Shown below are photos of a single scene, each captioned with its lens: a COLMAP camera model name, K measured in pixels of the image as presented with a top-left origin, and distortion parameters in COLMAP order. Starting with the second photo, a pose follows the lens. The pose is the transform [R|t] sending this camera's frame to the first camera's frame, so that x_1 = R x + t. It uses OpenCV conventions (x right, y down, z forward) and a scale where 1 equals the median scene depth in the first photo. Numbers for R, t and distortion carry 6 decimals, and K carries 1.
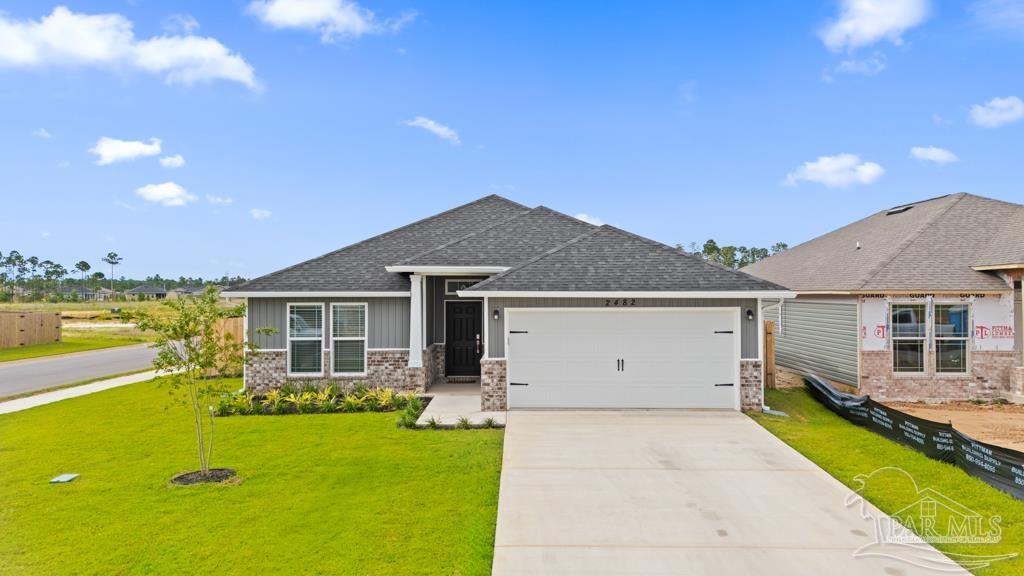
lens RADIAL K [[770.8, 0, 512.0], [0, 770.8, 288.0], [0, 0, 1]] dist [0.035964, -0.002370]
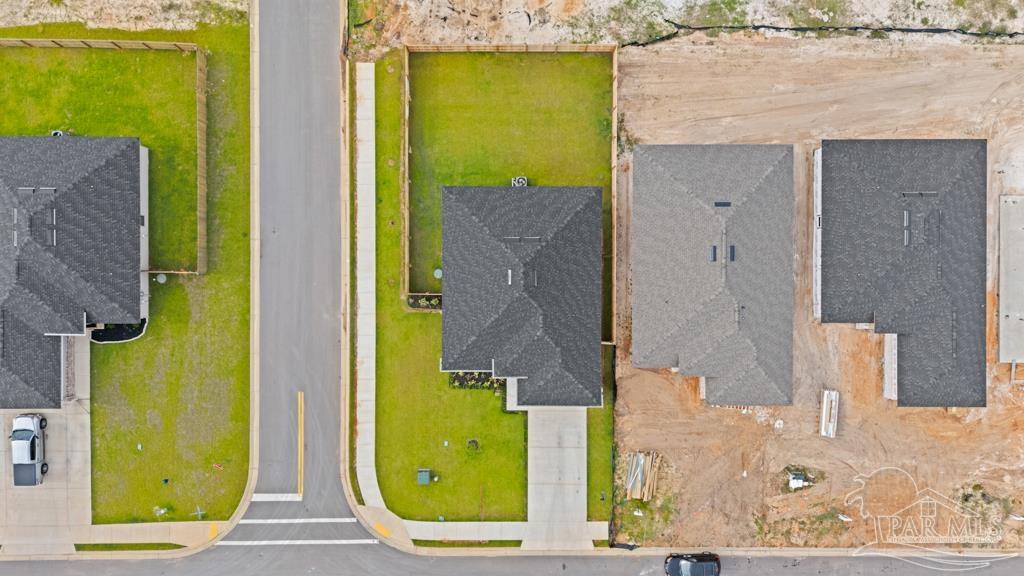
lens RADIAL K [[770.8, 0, 512.0], [0, 770.8, 288.0], [0, 0, 1]] dist [0.035964, -0.002370]
pose [[0.999811, -0.012345, 0.015044, -0.127302], [-0.015319, -0.022525, 0.999629, -3.350862], [-0.012002, -0.999670, -0.022710, 1.458803]]
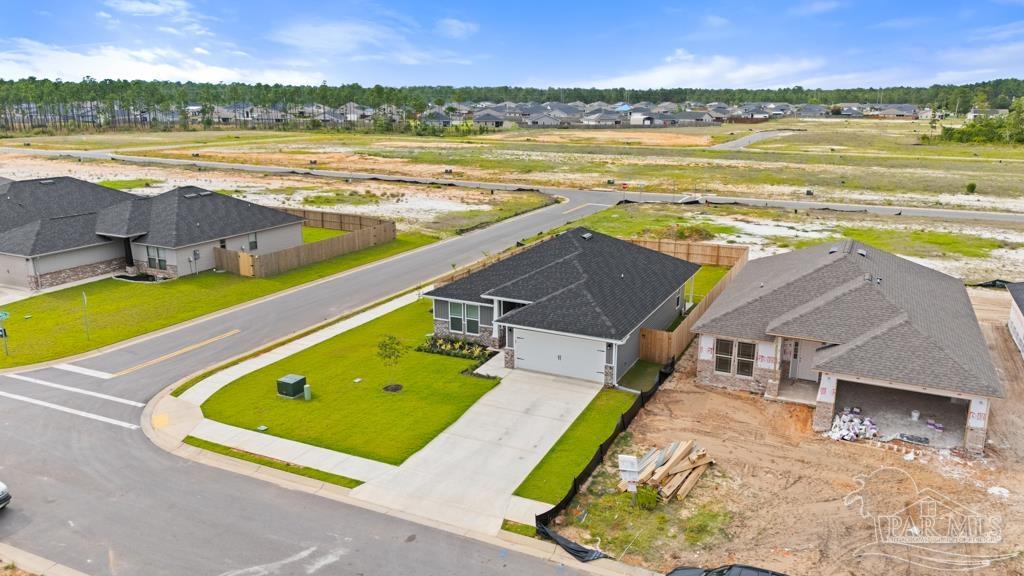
lens RADIAL K [[770.8, 0, 512.0], [0, 770.8, 288.0], [0, 0, 1]] dist [0.035964, -0.002370]
pose [[0.908229, 0.113975, -0.402653, 0.835307], [-0.008222, 0.966870, 0.255137, -0.632018], [0.418392, -0.228413, 0.879077, -0.968558]]
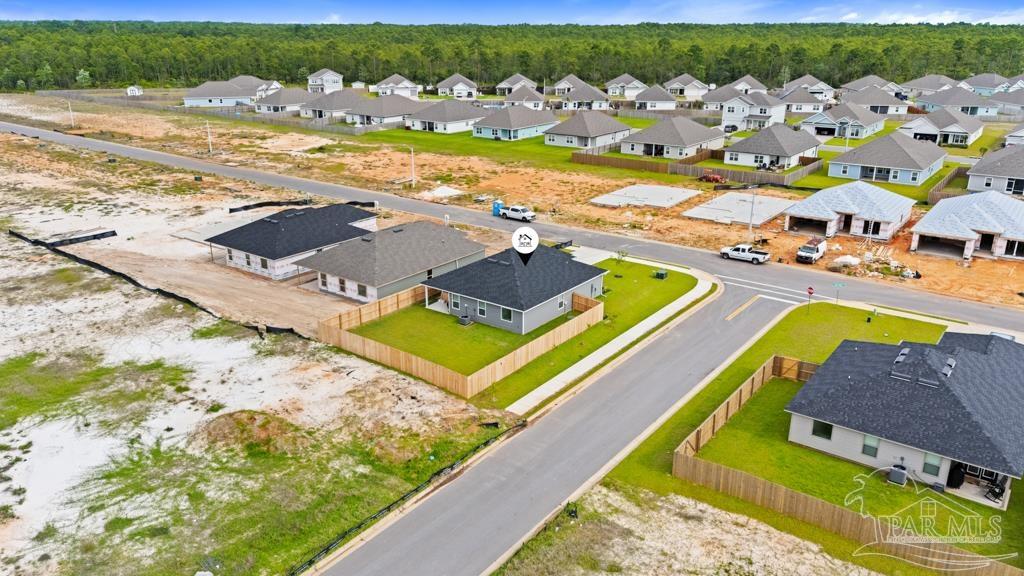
lens RADIAL K [[770.8, 0, 512.0], [0, 770.8, 288.0], [0, 0, 1]] dist [0.035964, -0.002370]
pose [[-0.813210, -0.188666, 0.550541, -2.328966], [-0.001354, 0.946605, 0.322394, -1.284119], [-0.581969, 0.261428, -0.770044, 4.653302]]
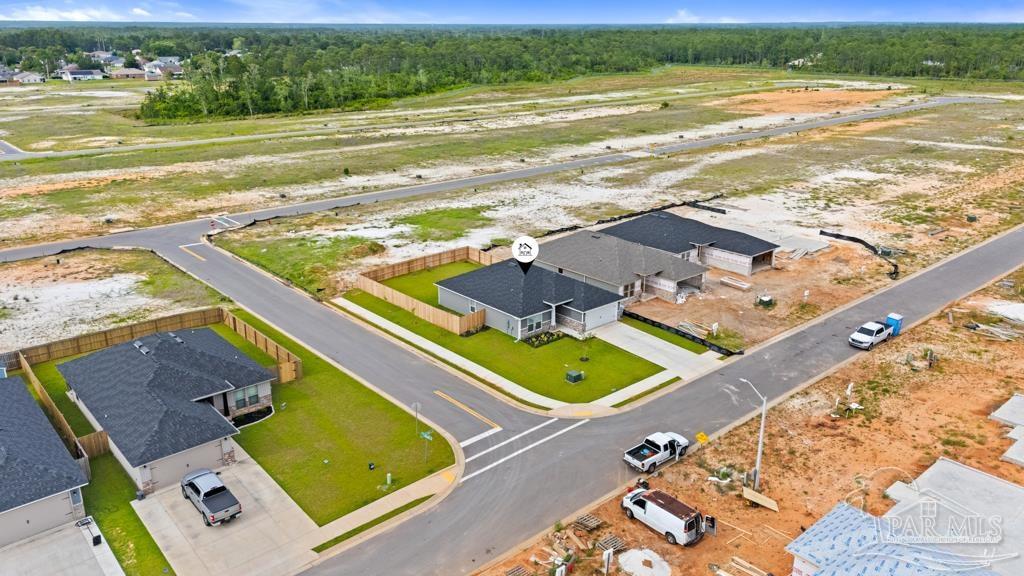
lens RADIAL K [[770.8, 0, 512.0], [0, 770.8, 288.0], [0, 0, 1]] dist [0.035964, -0.002370]
pose [[0.741694, -0.214601, 0.635481, -3.039823], [-0.004263, 0.945908, 0.324407, -1.509729], [-0.670725, -0.243320, 0.700659, -1.833410]]
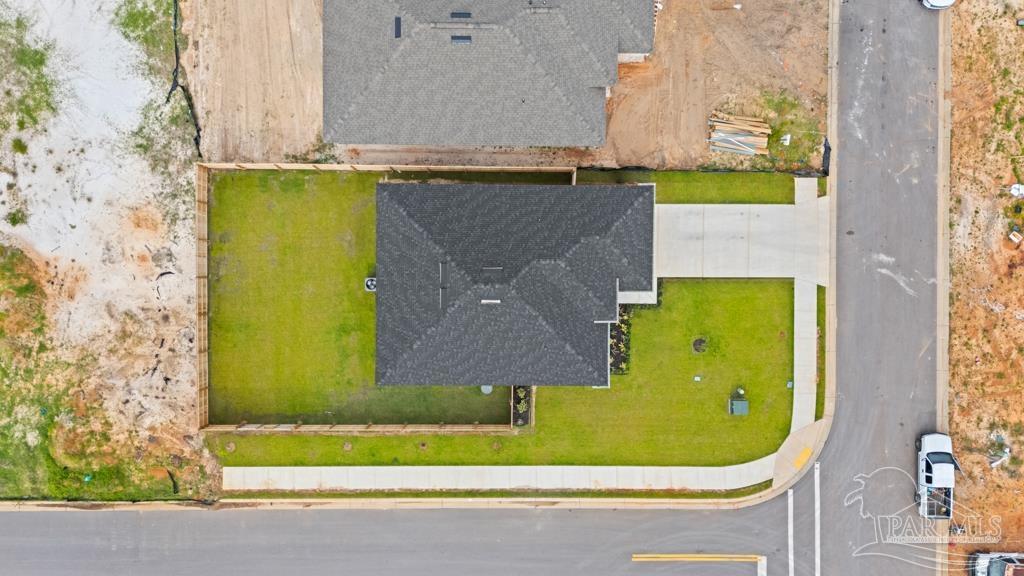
lens RADIAL K [[770.8, 0, 512.0], [0, 770.8, 288.0], [0, 0, 1]] dist [0.035964, -0.002370]
pose [[-0.008698, -0.999962, 0.000205, -0.044991], [-0.031797, 0.000481, 0.999494, -2.661649], [-0.999457, 0.008687, -0.031800, 1.441926]]
